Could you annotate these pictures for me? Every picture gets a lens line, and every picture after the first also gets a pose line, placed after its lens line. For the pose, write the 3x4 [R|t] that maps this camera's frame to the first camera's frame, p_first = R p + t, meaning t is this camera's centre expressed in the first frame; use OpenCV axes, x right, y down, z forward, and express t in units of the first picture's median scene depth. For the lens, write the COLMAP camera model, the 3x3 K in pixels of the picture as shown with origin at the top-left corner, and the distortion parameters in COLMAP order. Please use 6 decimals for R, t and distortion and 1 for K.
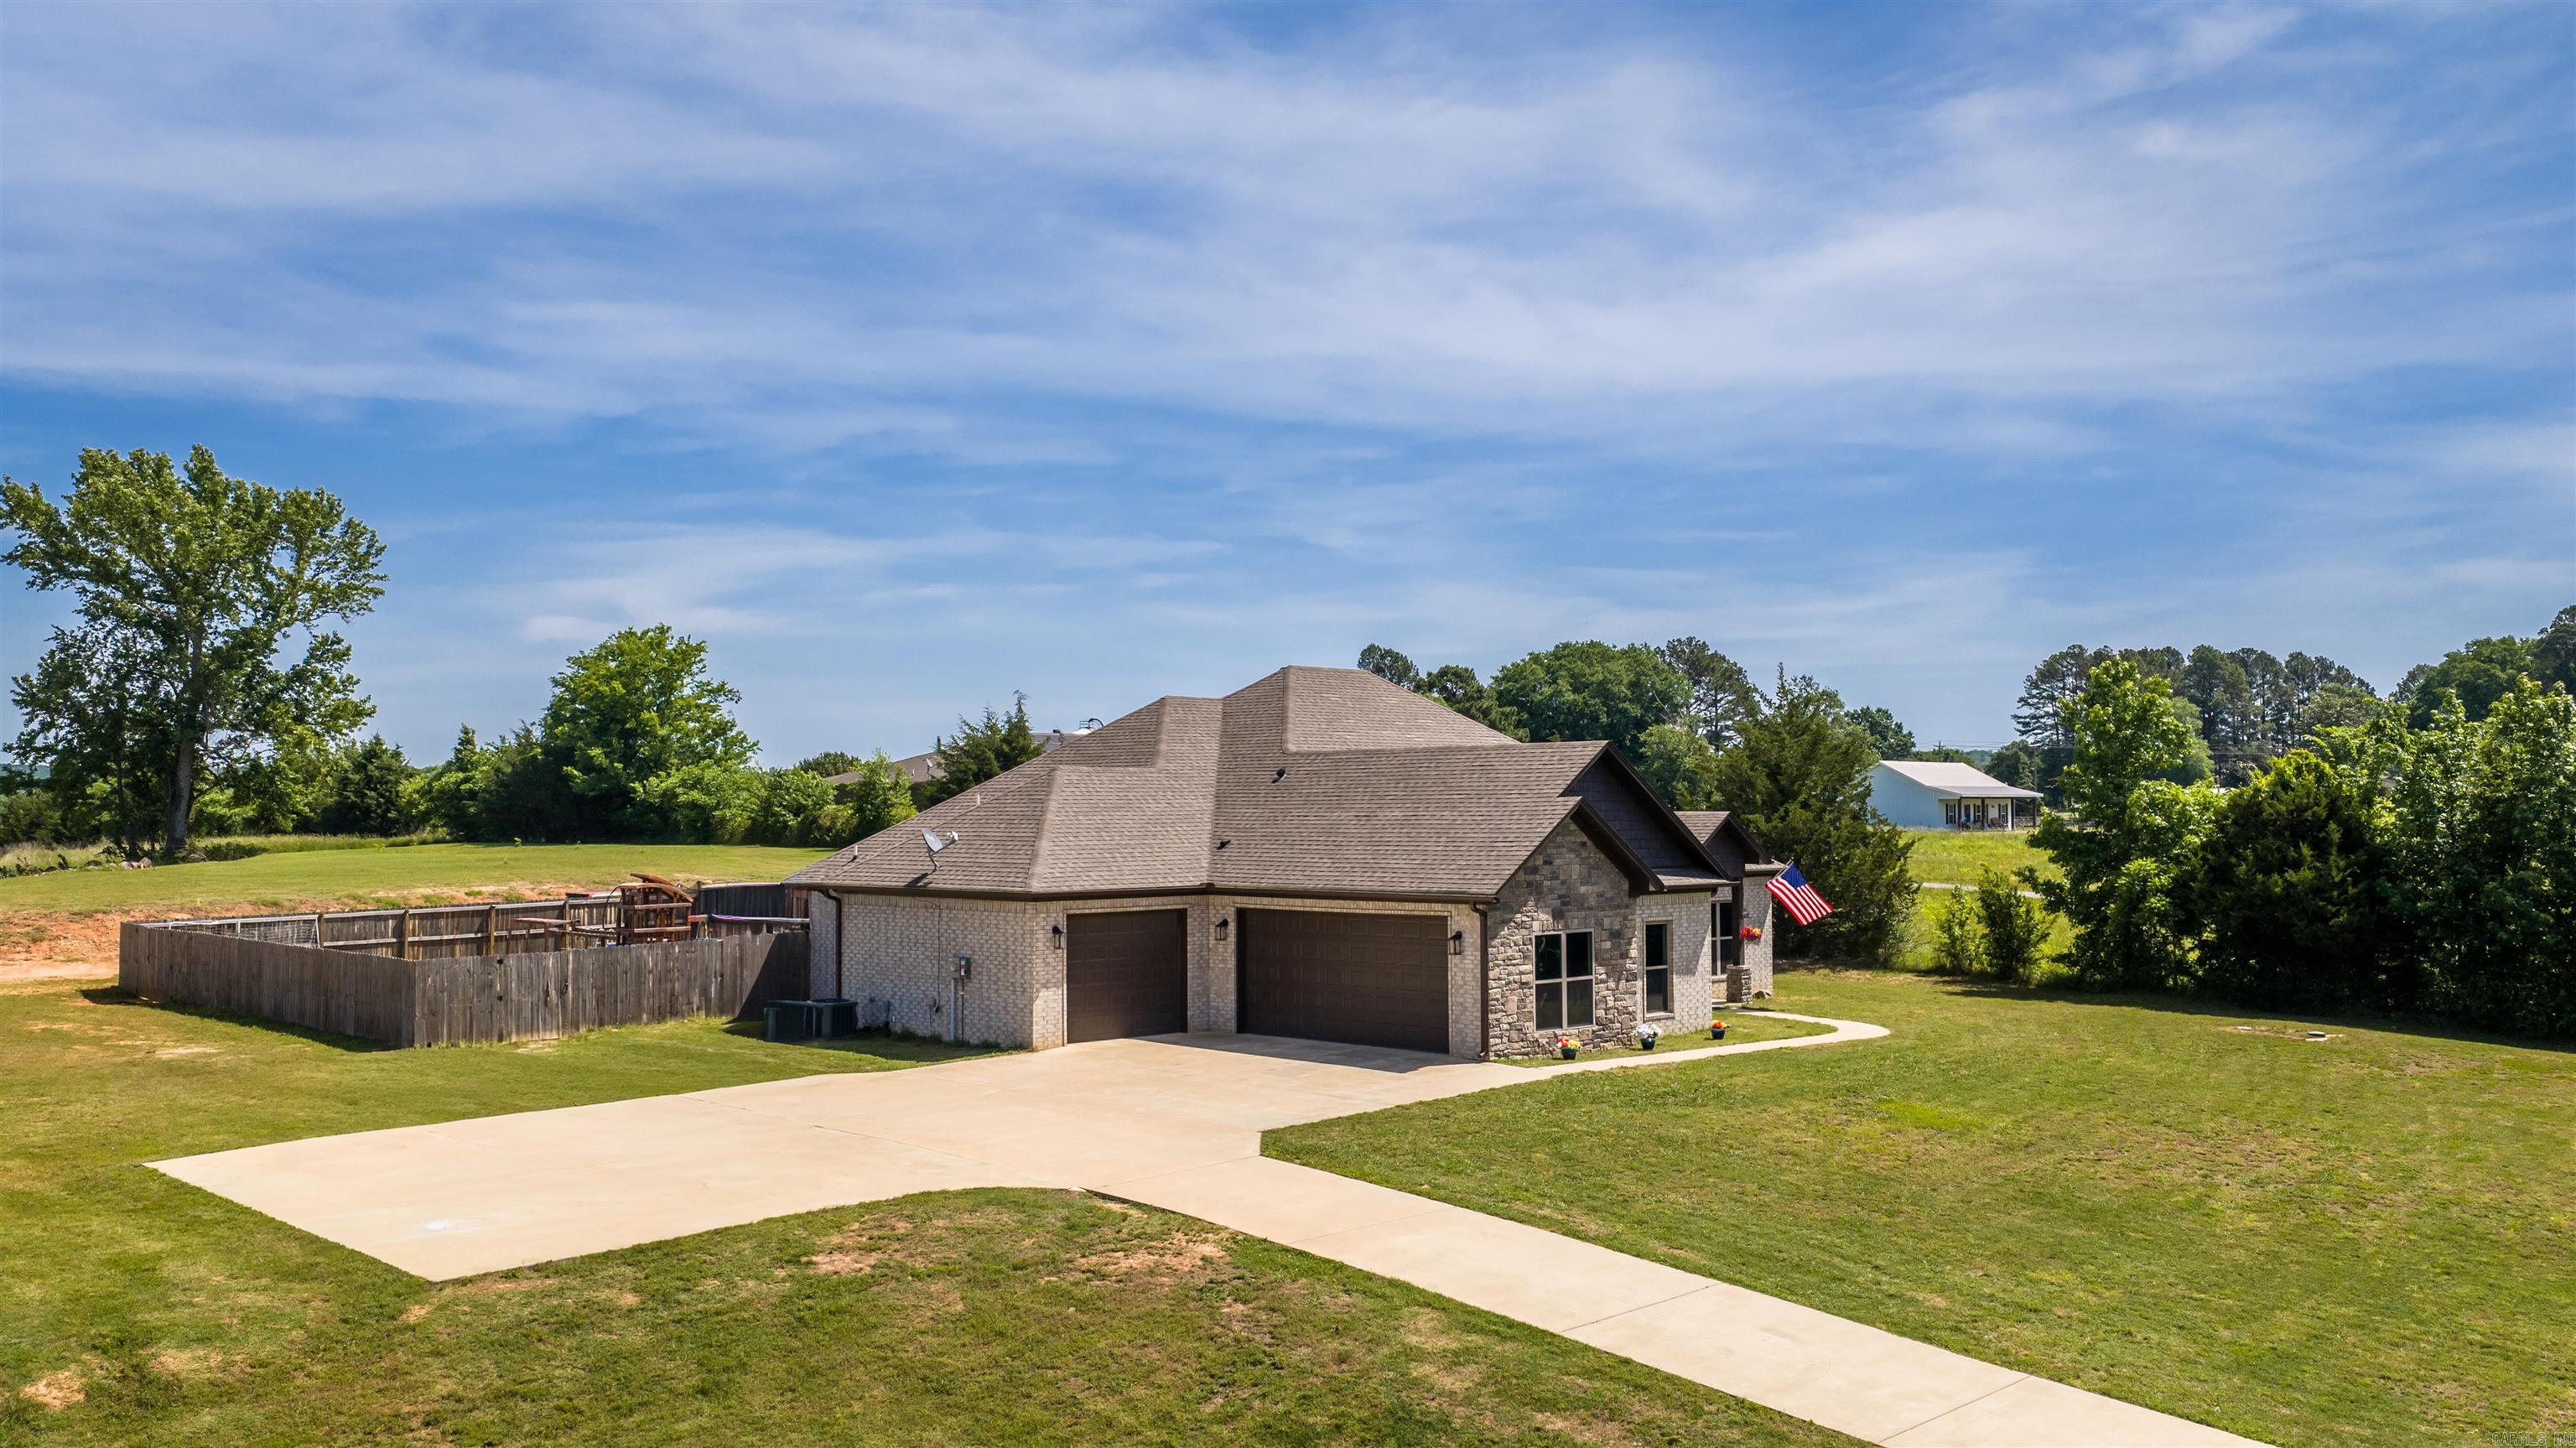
lens RADIAL K [[2161.6, 0, 1272.7], [0, 2161.6, 739.0], [0, 0, 1]] dist [0.029813, -0.055774]
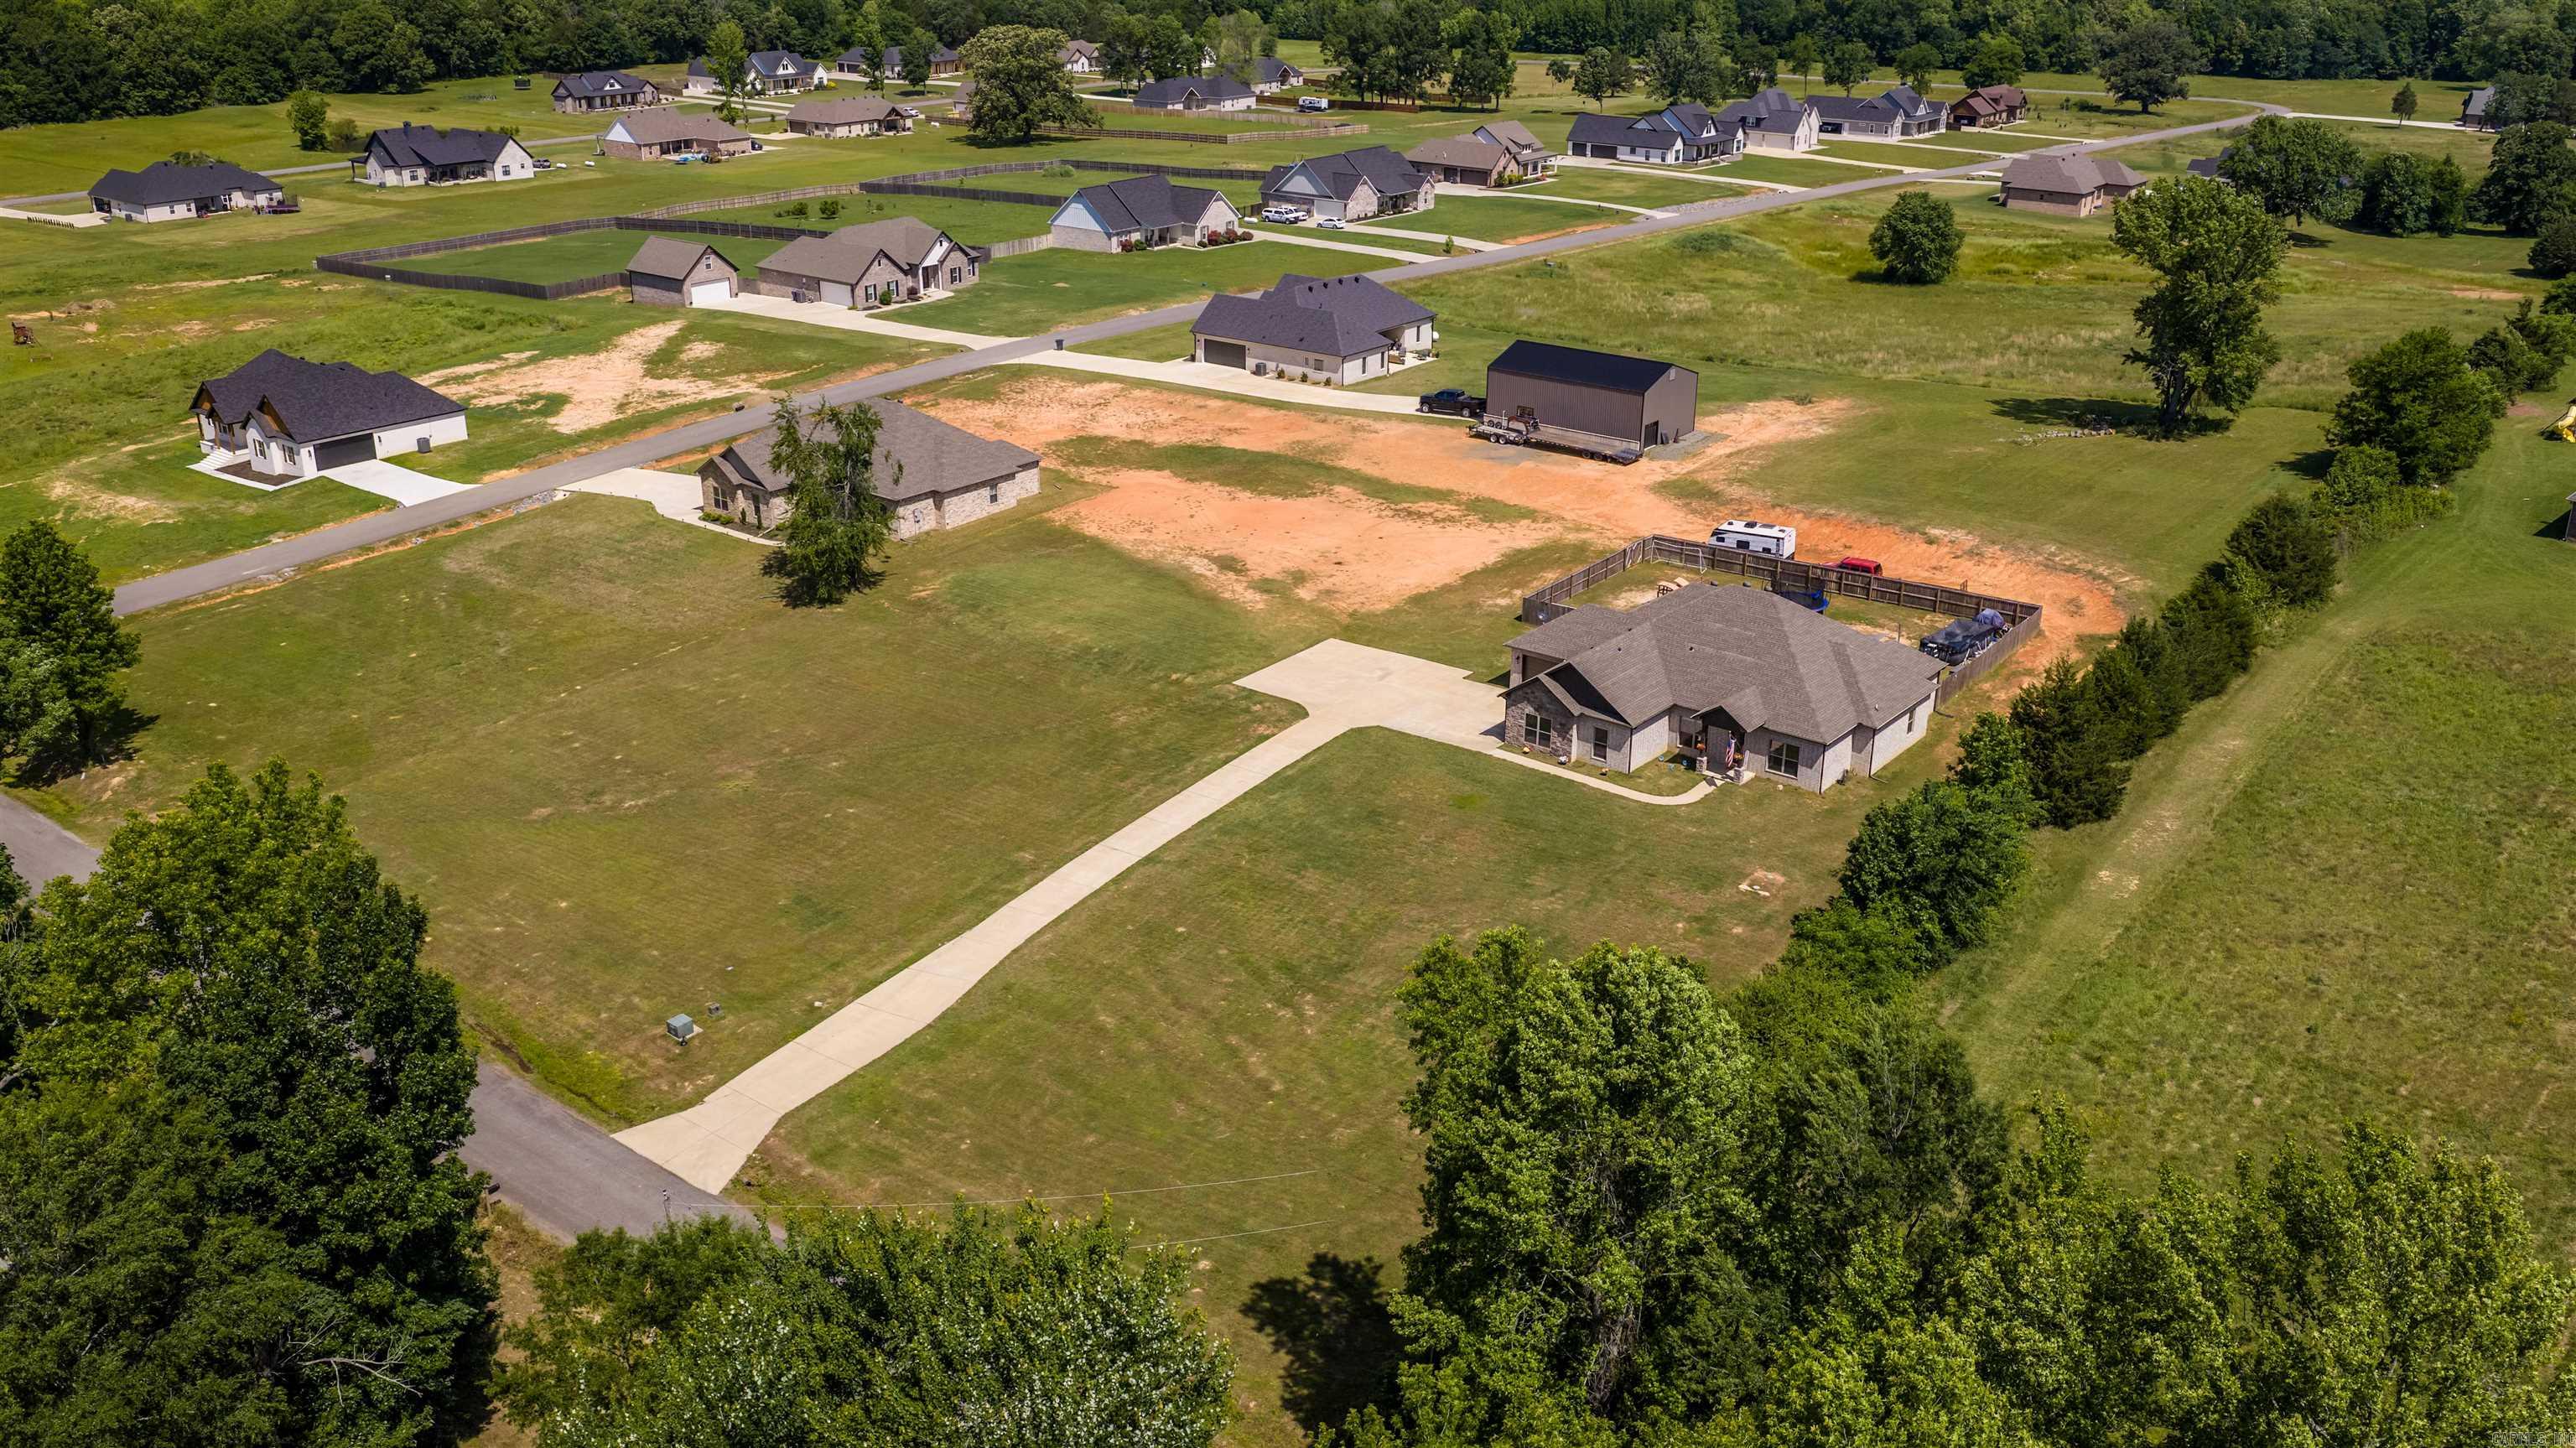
lens RADIAL K [[2161.6, 0, 1294.3], [0, 2161.6, 729.0], [0, 0, 1]] dist [0.029813, -0.055774]
pose [[0.119882, 0.378904, -0.917638, 2.547602], [0.026811, 0.922731, 0.384510, -0.944646], [0.992426, -0.070699, 0.100460, 0.311753]]
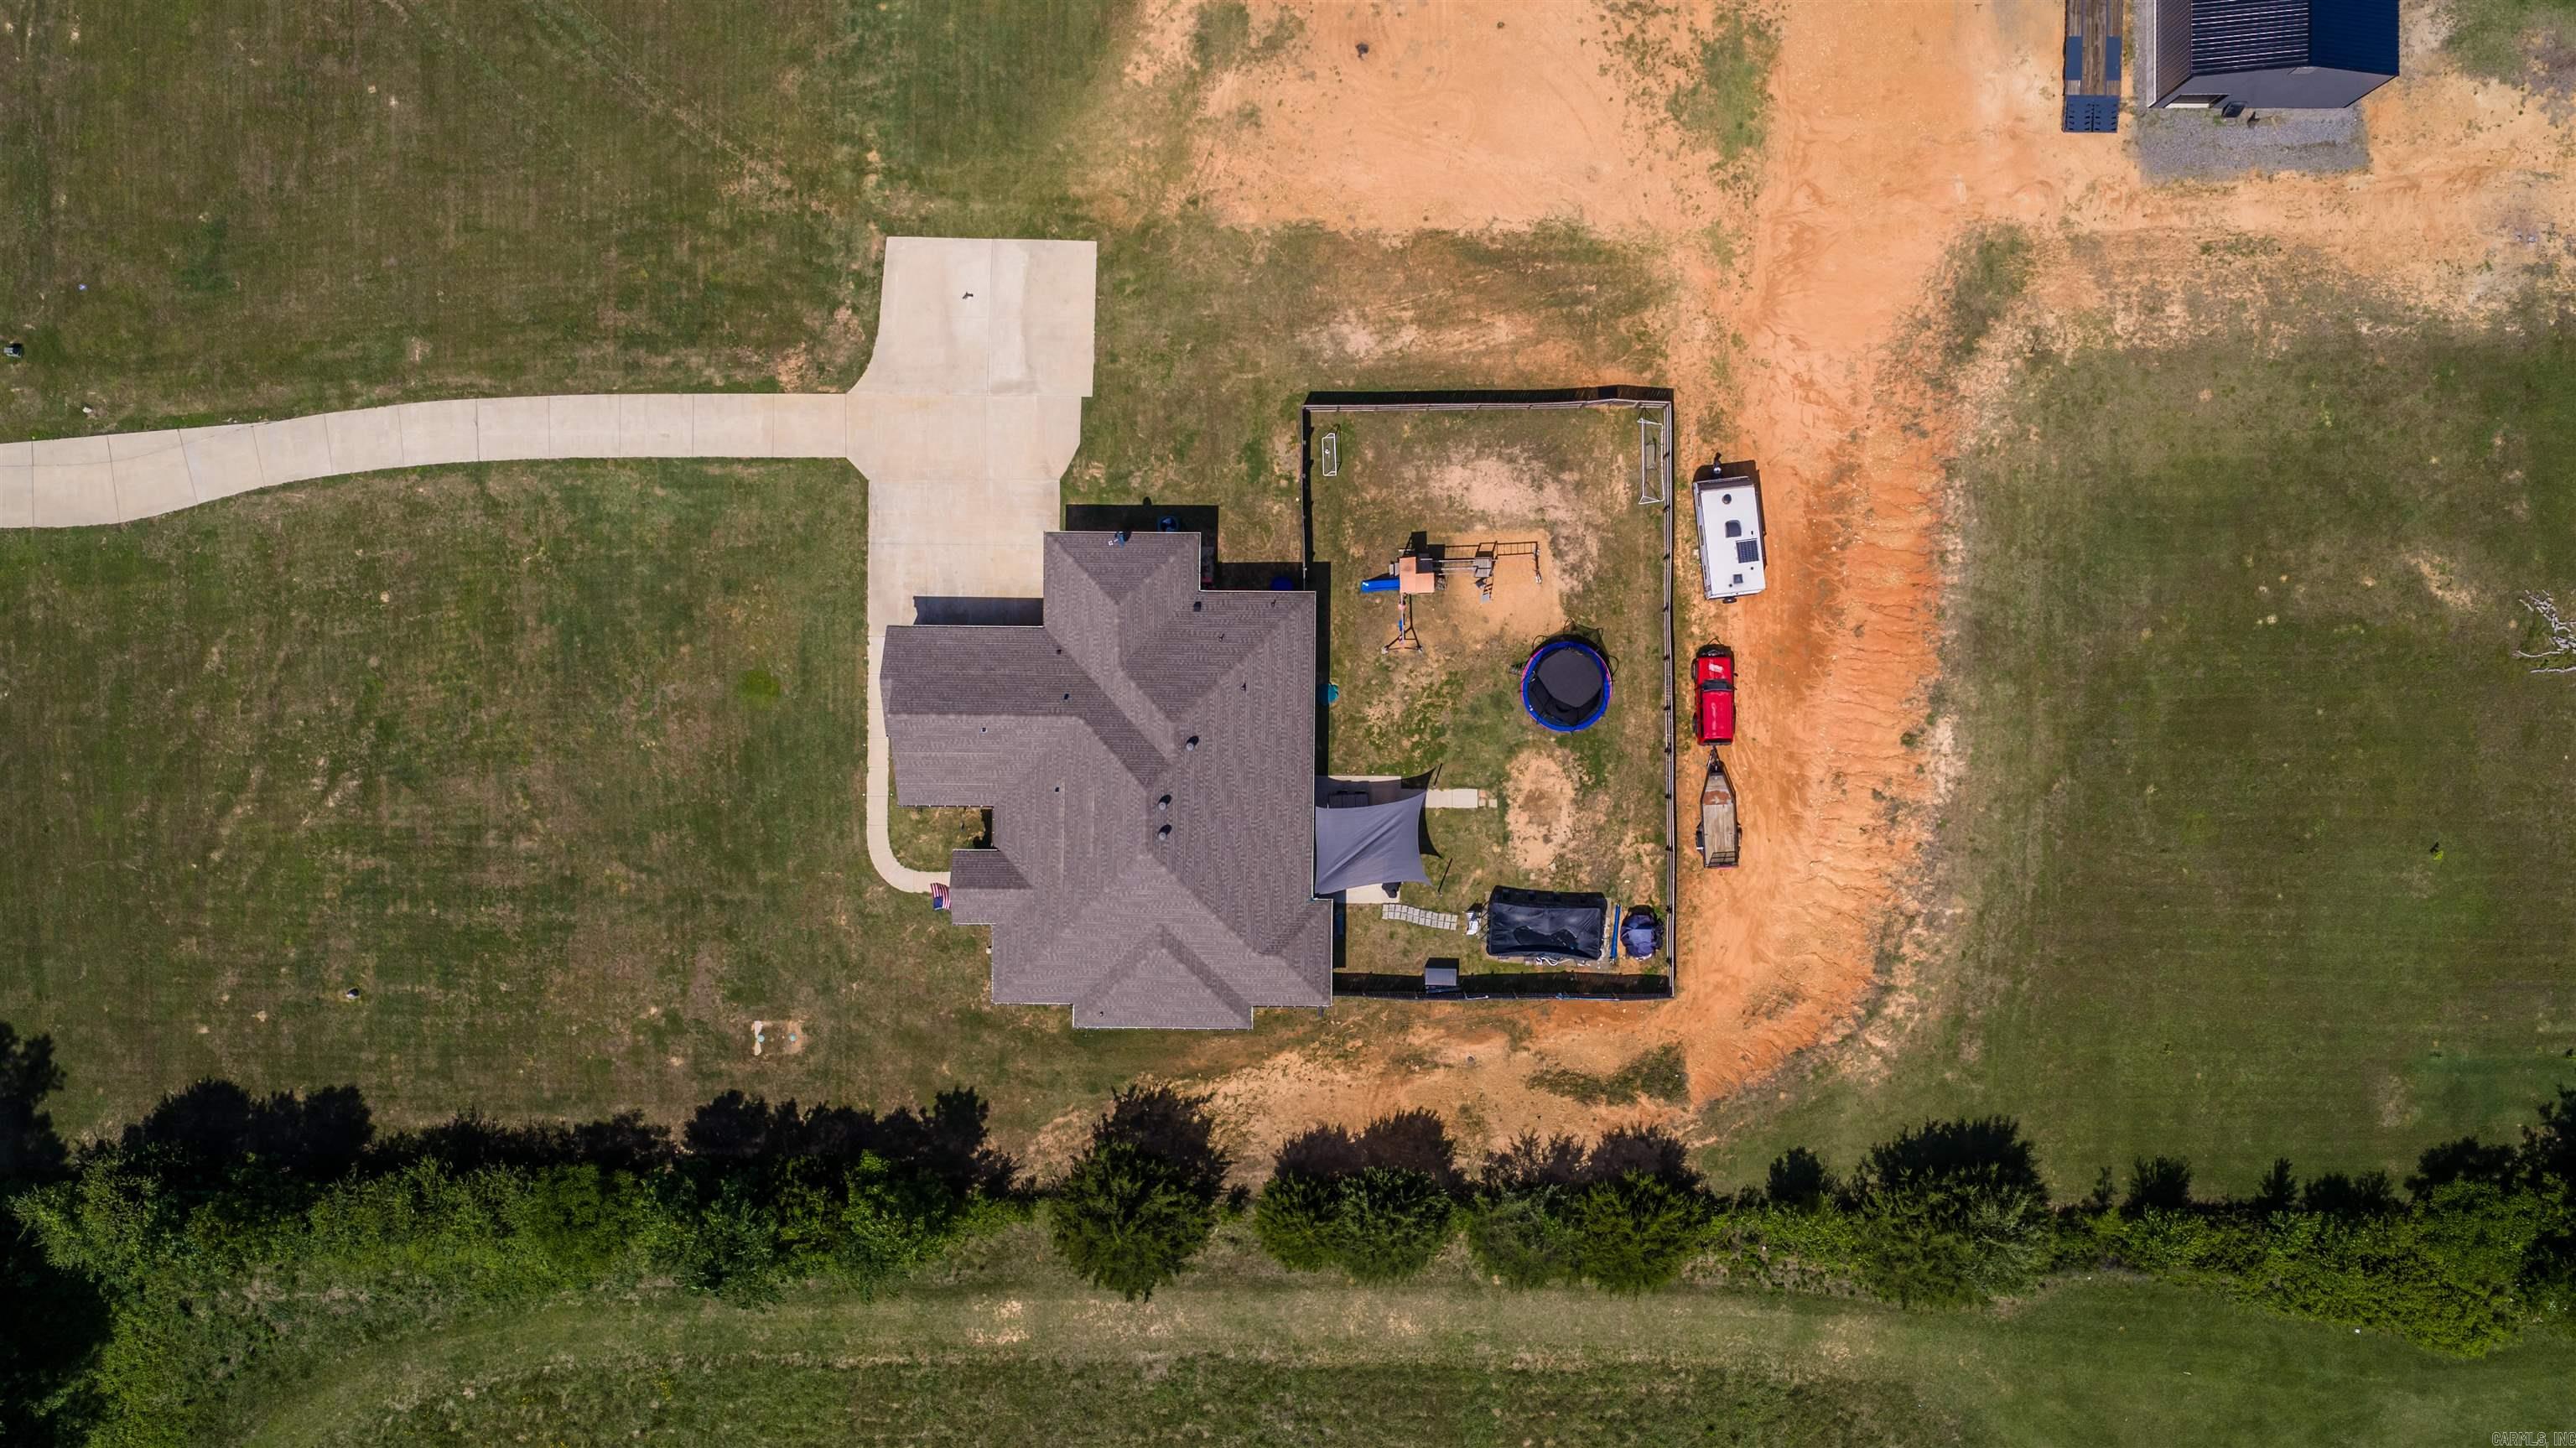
lens RADIAL K [[2120.8, 0, 1276.4], [0, 2120.8, 721.1], [0, 0, 1]] dist [-0.005434, -0.008971]
pose [[-0.707660, 0.706334, 0.017602, -0.168463], [0.028894, 0.004039, 0.999574, -2.115996], [0.705962, 0.707868, -0.023267, 1.239904]]
